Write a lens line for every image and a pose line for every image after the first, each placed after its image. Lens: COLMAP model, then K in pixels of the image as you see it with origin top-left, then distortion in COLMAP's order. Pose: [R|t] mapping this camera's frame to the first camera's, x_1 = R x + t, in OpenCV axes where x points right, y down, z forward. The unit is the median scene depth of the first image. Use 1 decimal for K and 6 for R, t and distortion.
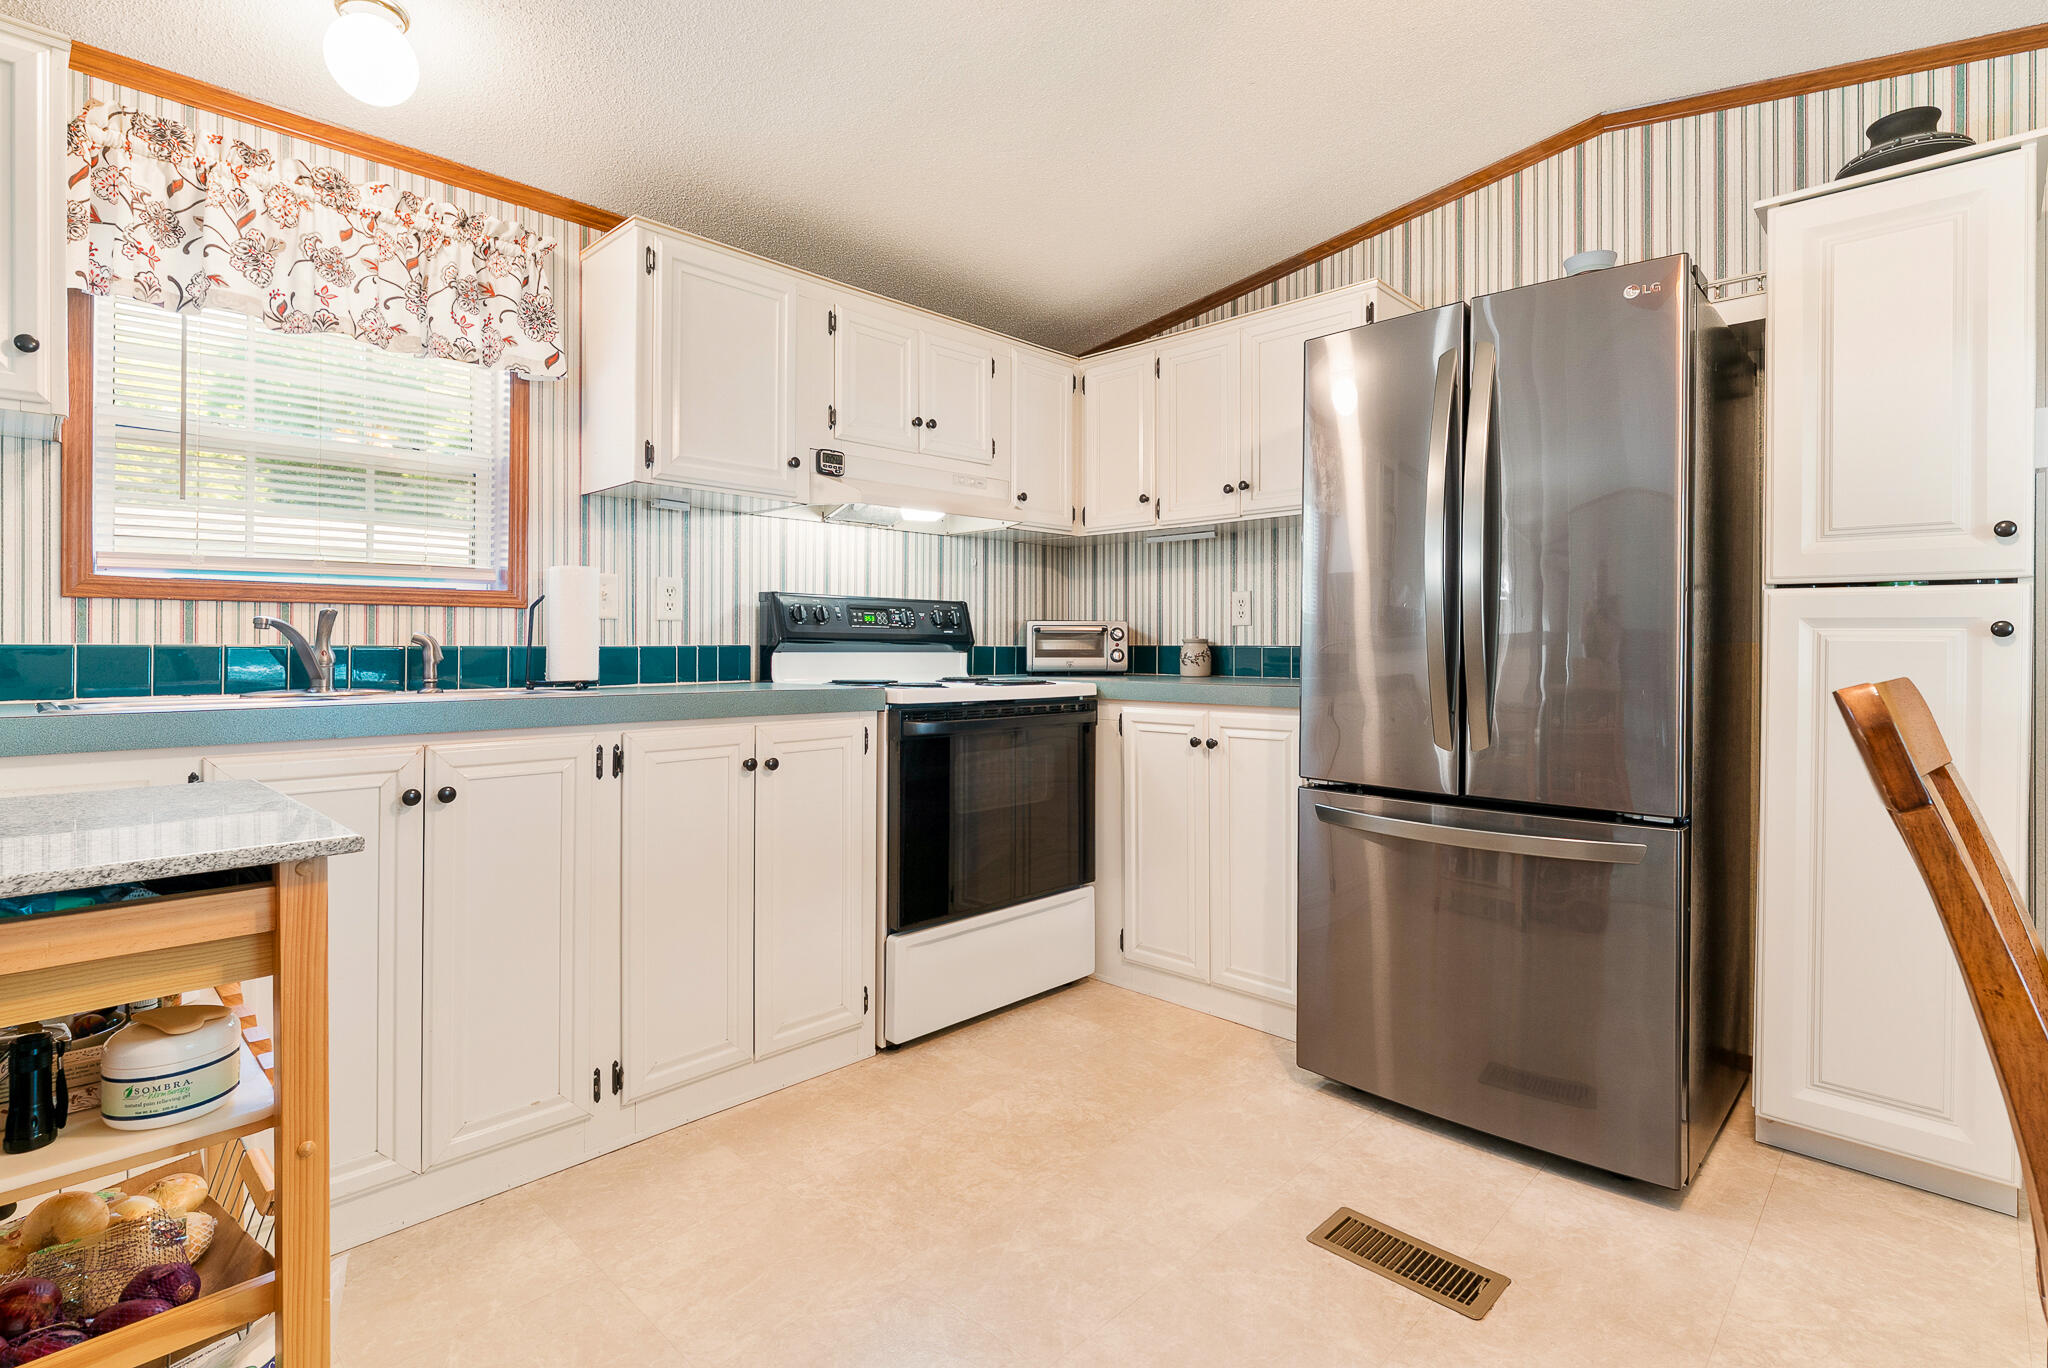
lens RADIAL K [[957.2, 0, 1029.0], [0, 957.2, 645.1], [0, 0, 1]] dist [0.000373, 0.000272]
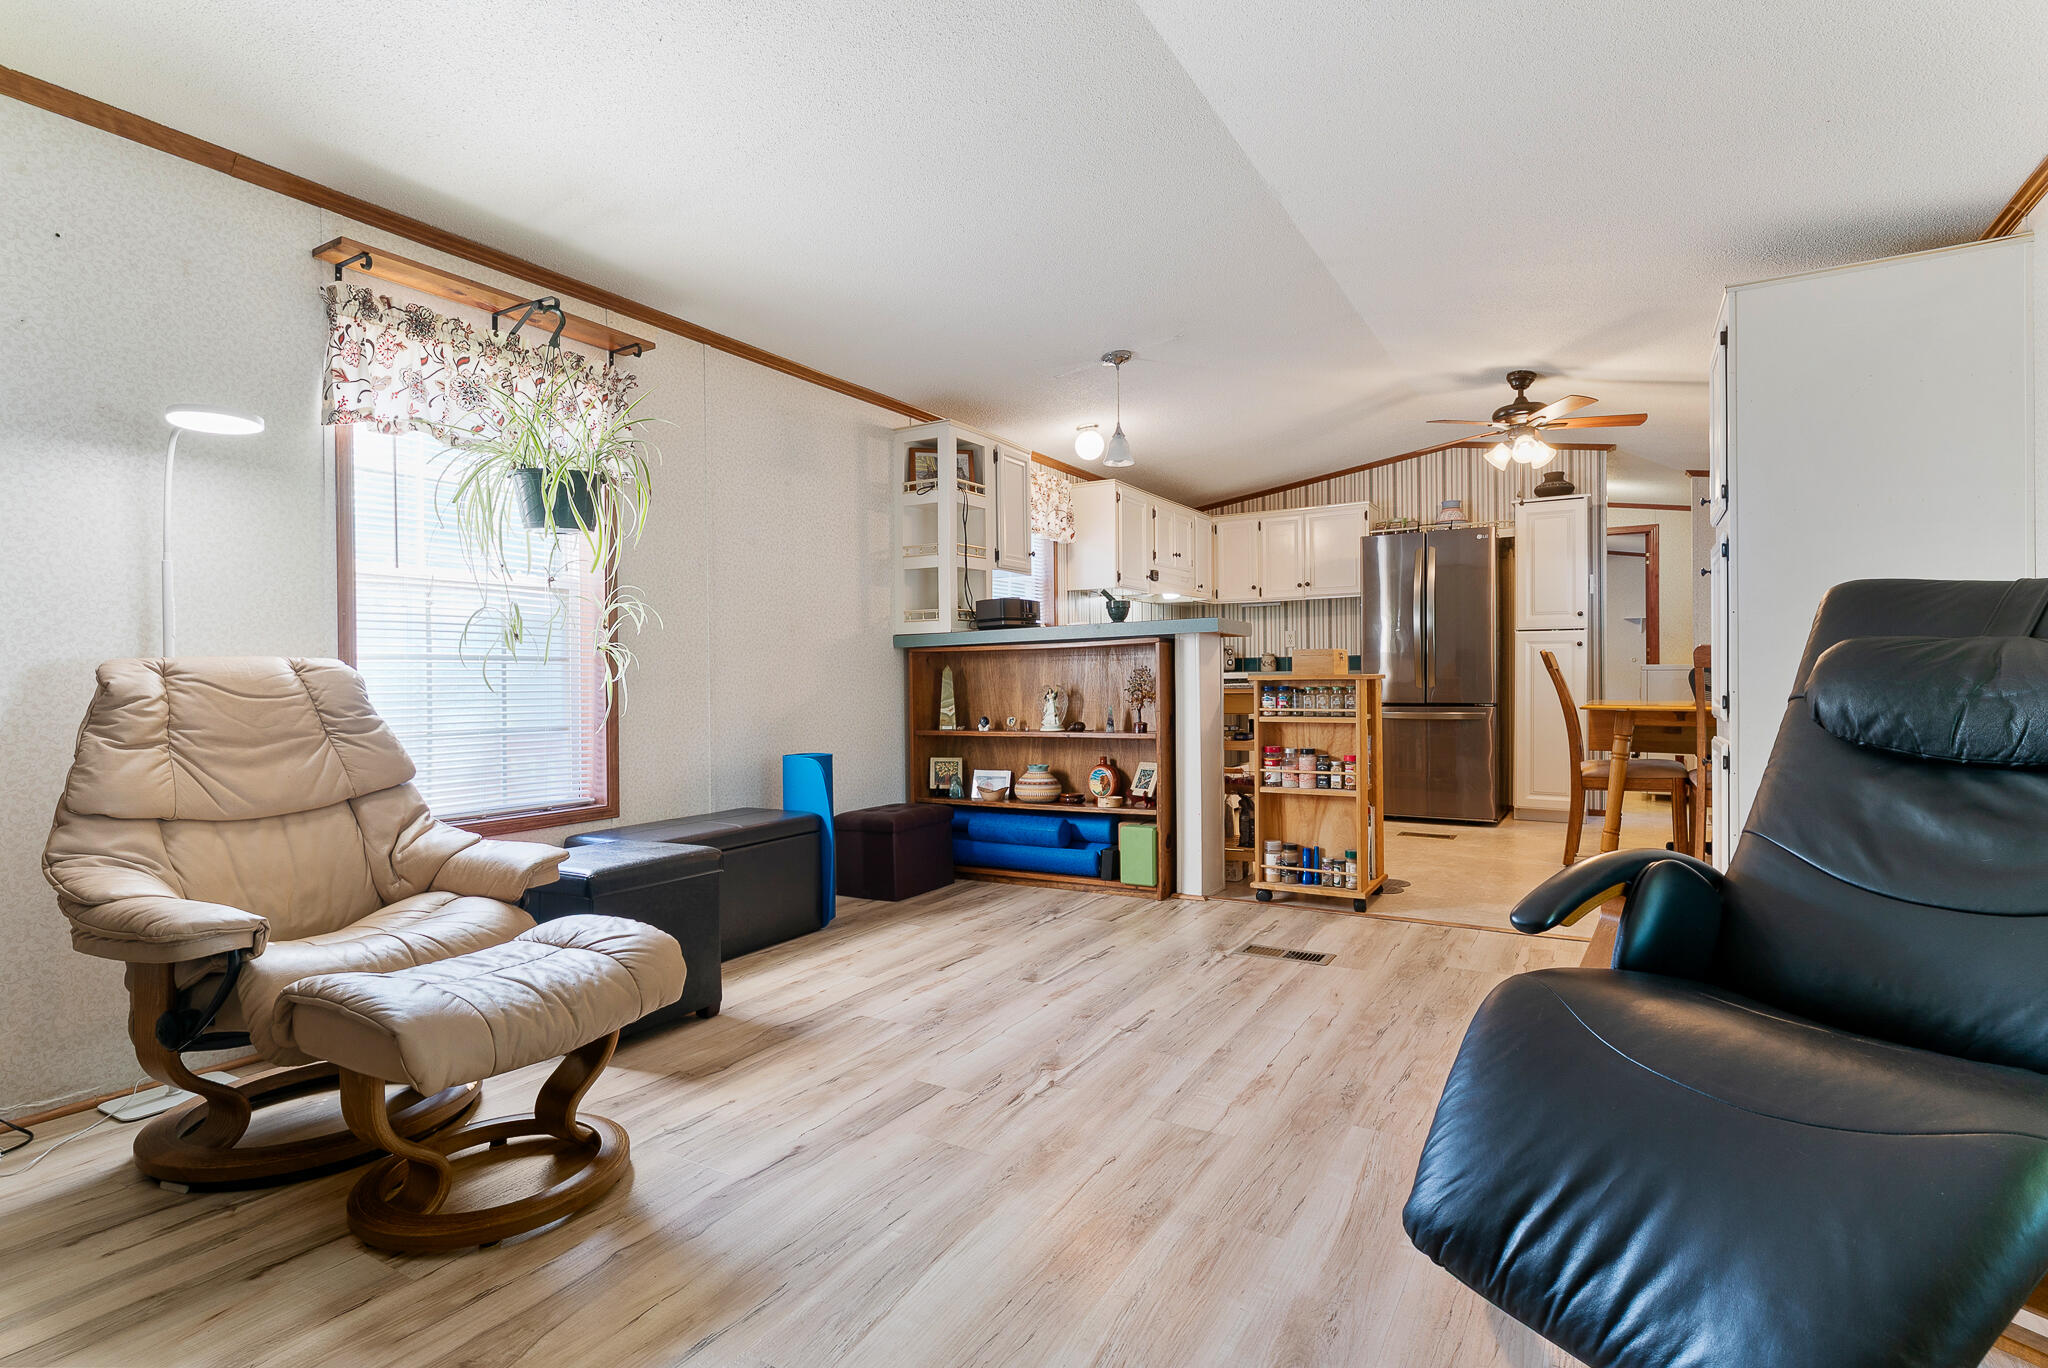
lens RADIAL K [[998.3, 0, 1015.7], [0, 998.3, 685.6], [0, 0, 1]] dist [0.002561, 0.000164]
pose [[0.975532, -0.013160, 0.219462, -1.096263], [0.012180, 0.999909, 0.005821, 0.055798], [-0.219519, -0.003005, 0.975604, -1.291961]]
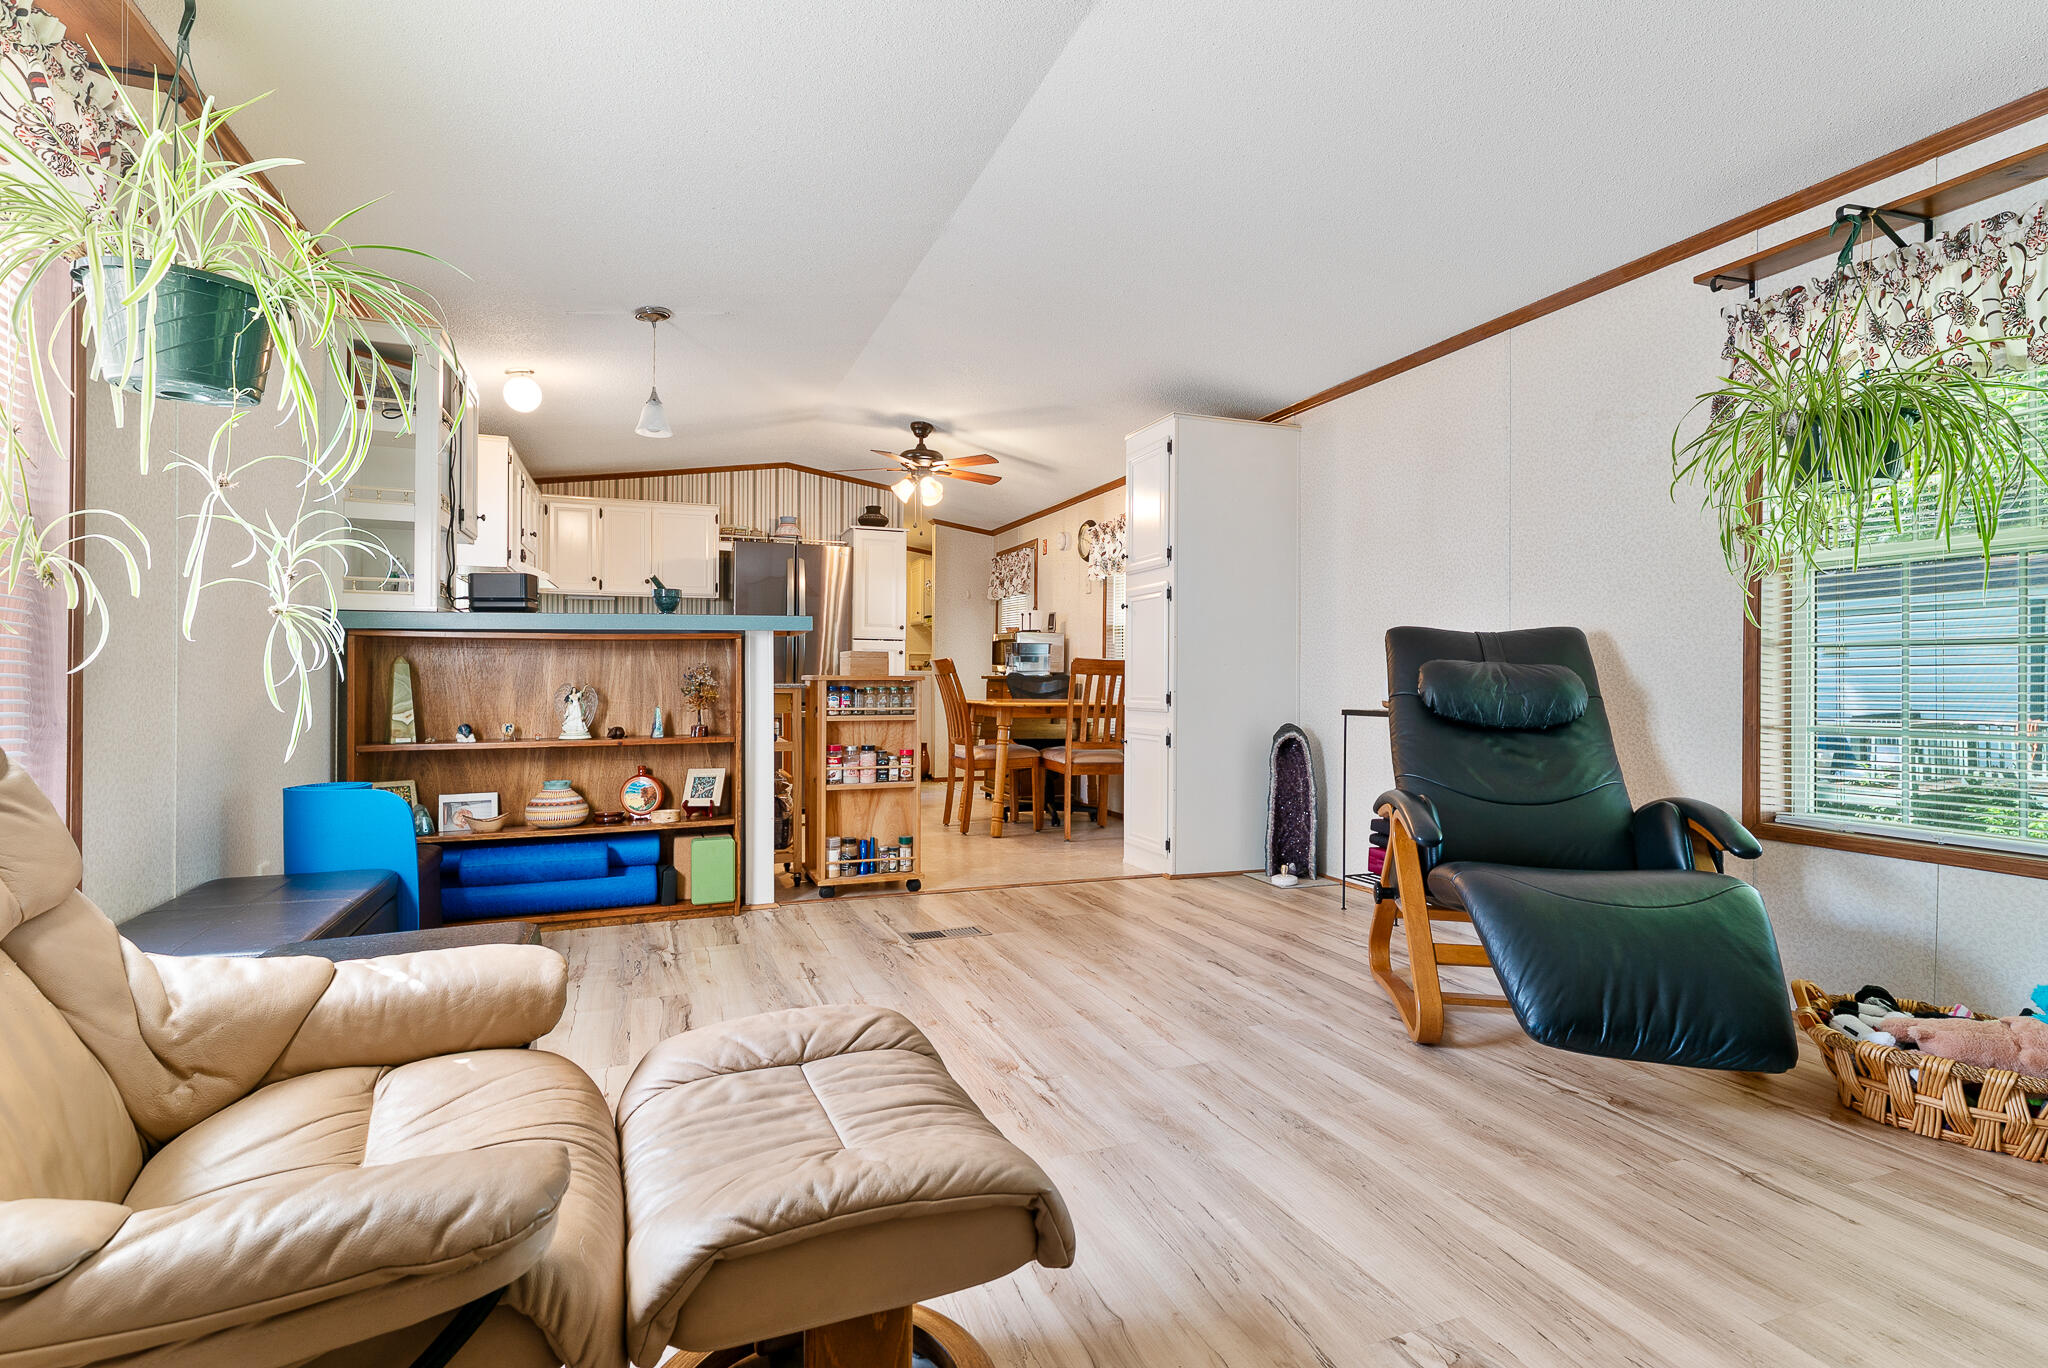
lens RADIAL K [[998.3, 0, 1015.7], [0, 998.3, 679.7], [0, 0, 1]] dist [0.002561, 0.000164]
pose [[0.422103, -0.003039, 0.906543, -1.695148], [-0.000752, 0.999993, 0.003702, 0.054197], [-0.906548, -0.002245, 0.422097, -0.791024]]
